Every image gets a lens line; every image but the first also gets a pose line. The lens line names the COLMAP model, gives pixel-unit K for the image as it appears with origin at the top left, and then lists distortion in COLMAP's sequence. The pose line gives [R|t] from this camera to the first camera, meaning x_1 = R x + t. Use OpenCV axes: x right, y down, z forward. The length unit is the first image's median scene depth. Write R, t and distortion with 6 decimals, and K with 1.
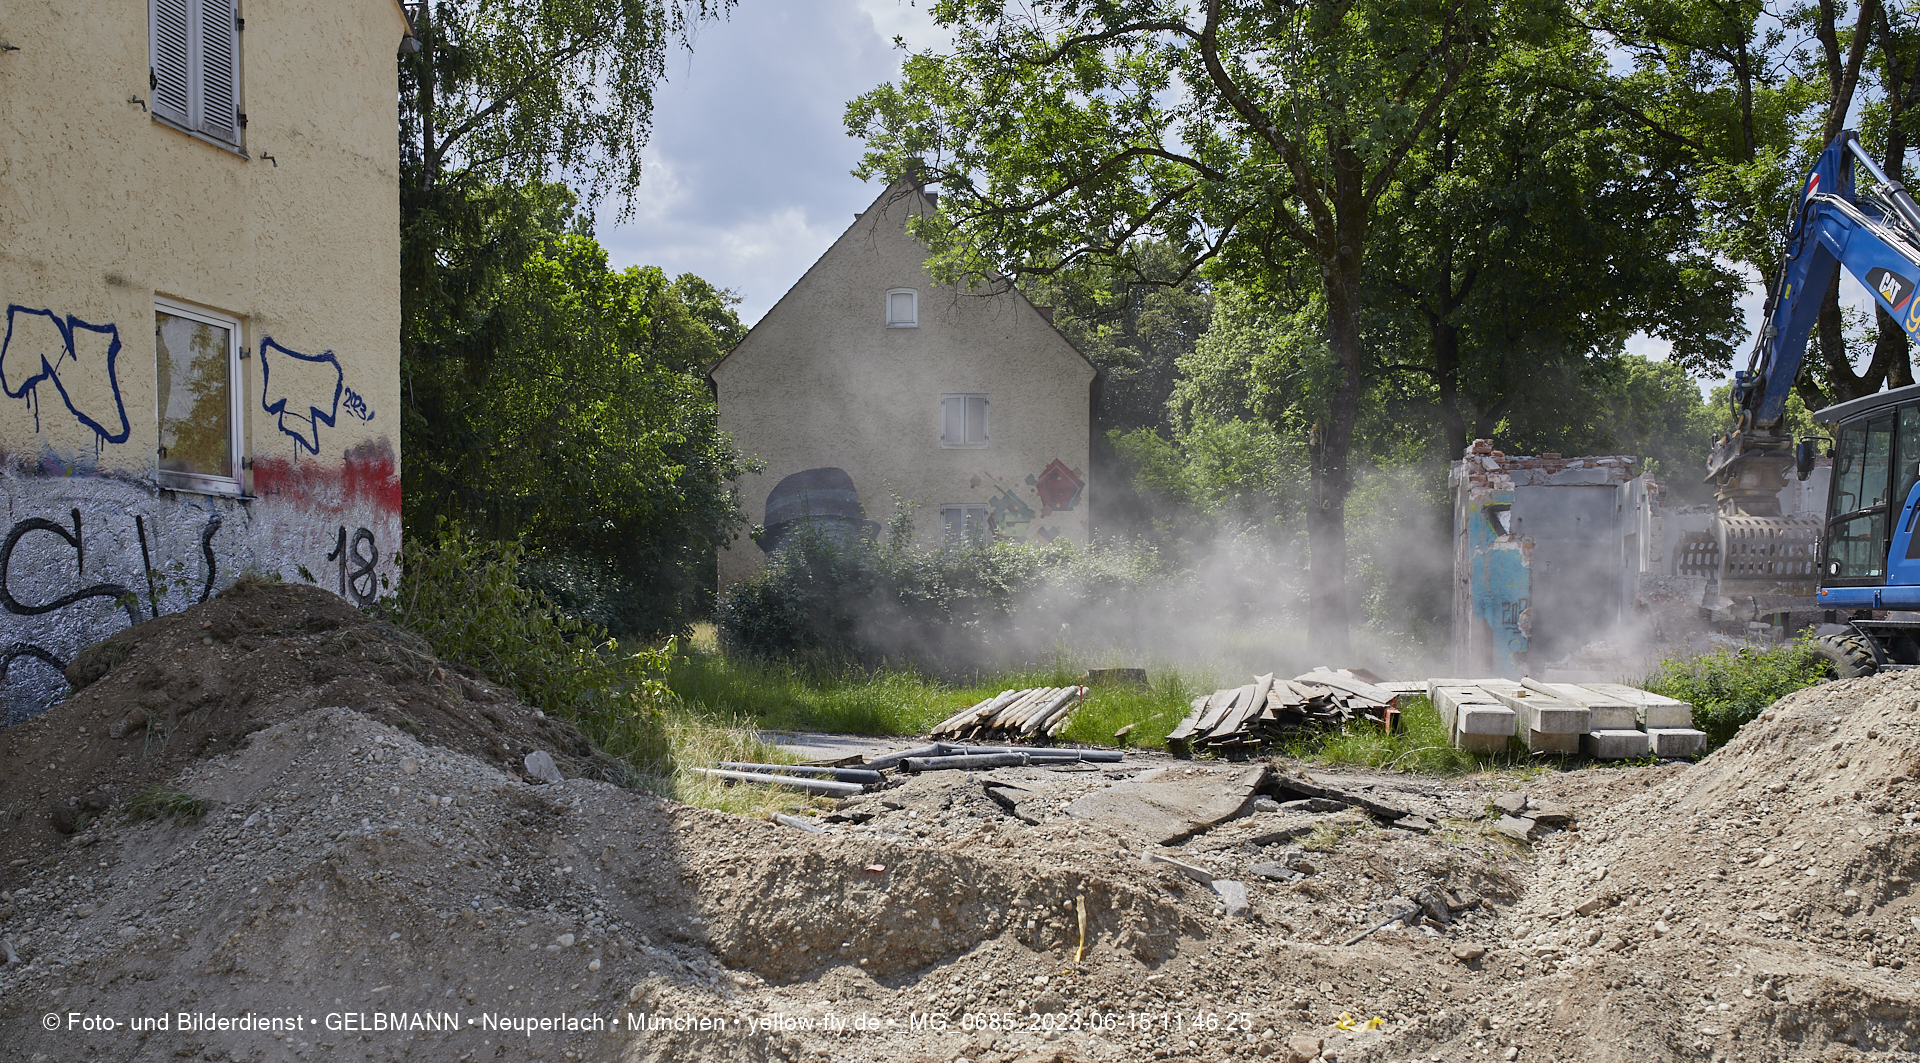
lens RADIAL K [[1890.2, 0, 961.2], [0, 1890.2, 747.1], [0, 0, 1]] dist [-0.037264, 0.000000]
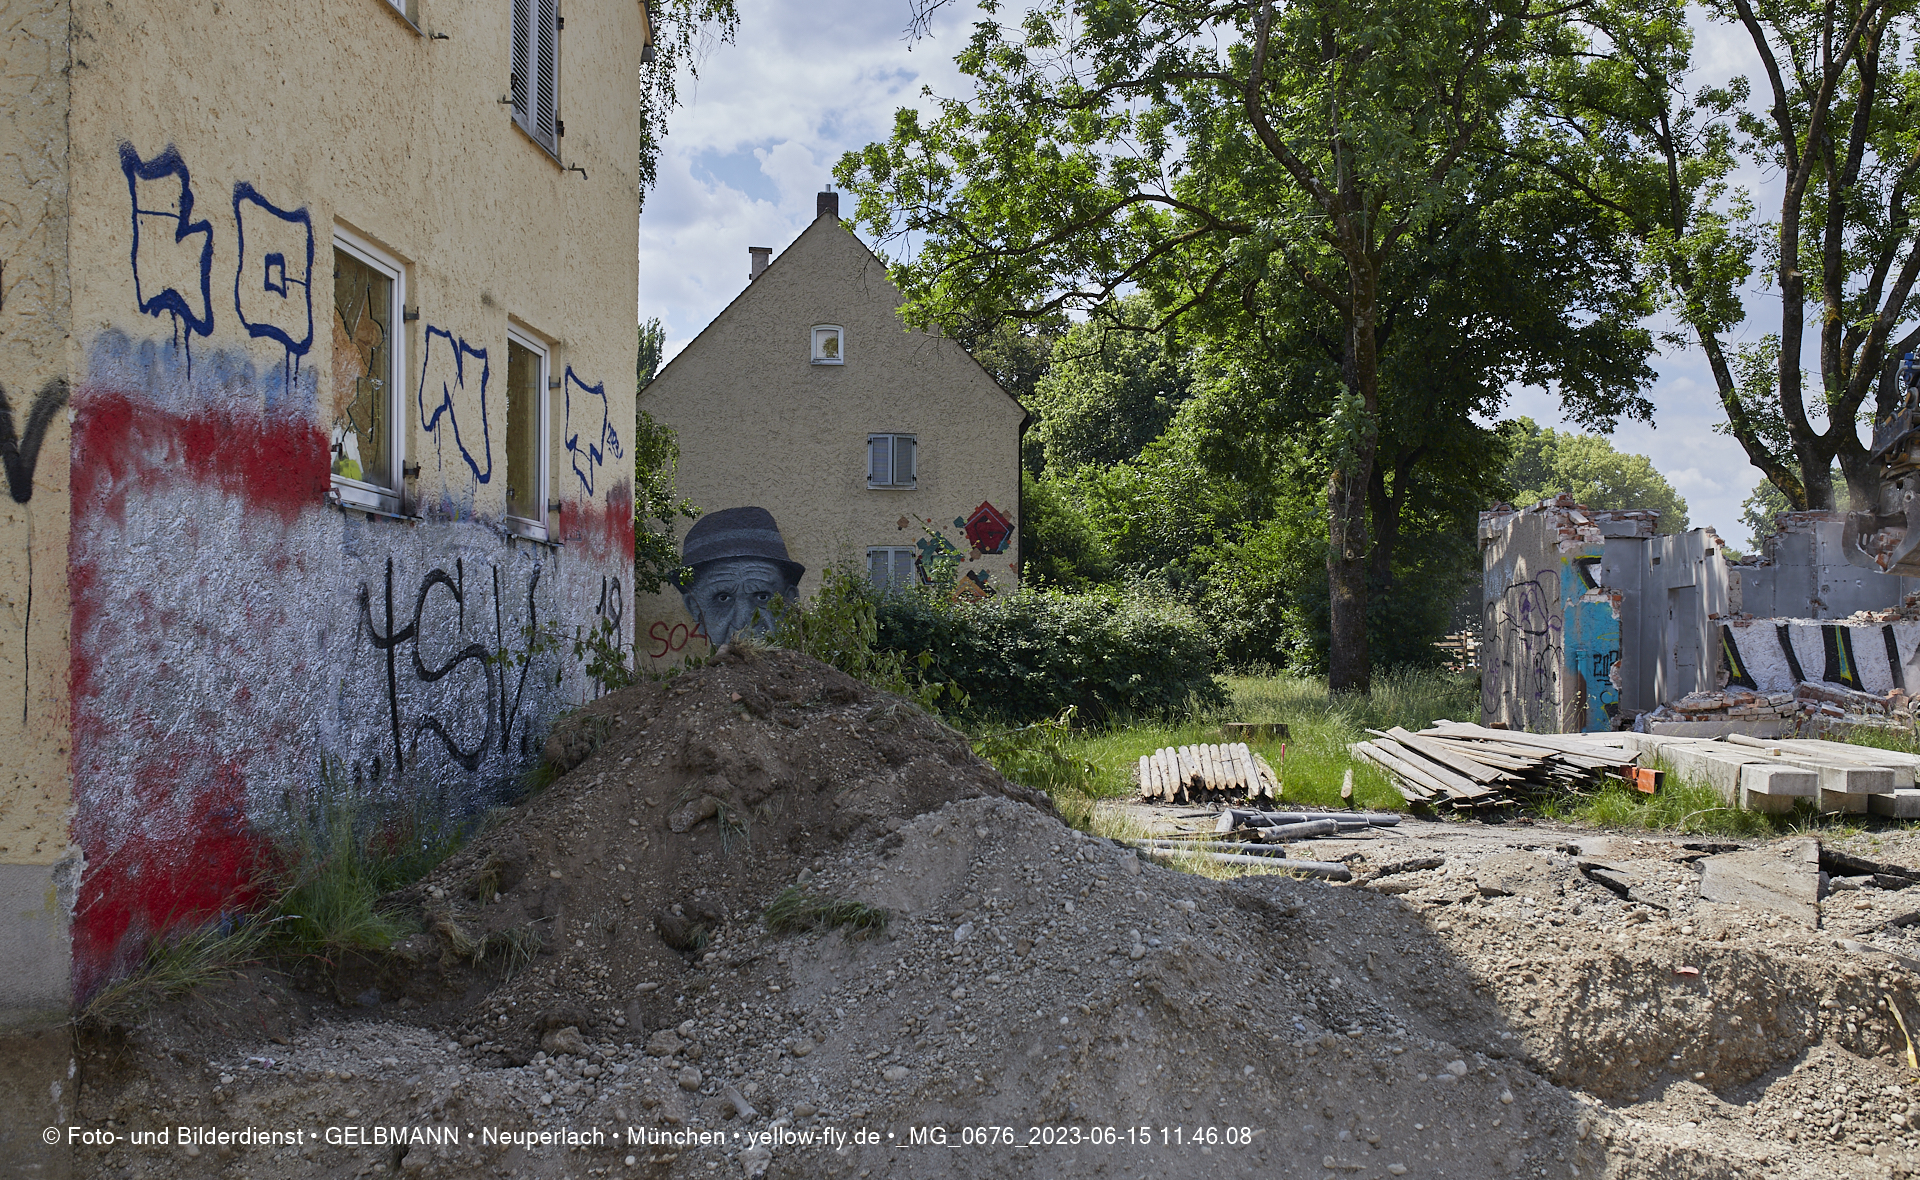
lens RADIAL K [[1894.1, 0, 959.3], [0, 1894.1, 677.9], [0, 0, 1]] dist [-0.034265, 0.000000]
pose [[0.987379, -0.000436, 0.158372, -0.398901], [0.009168, 0.998476, -0.054413, -0.023313], [-0.158107, 0.055178, 0.985879, 0.108629]]
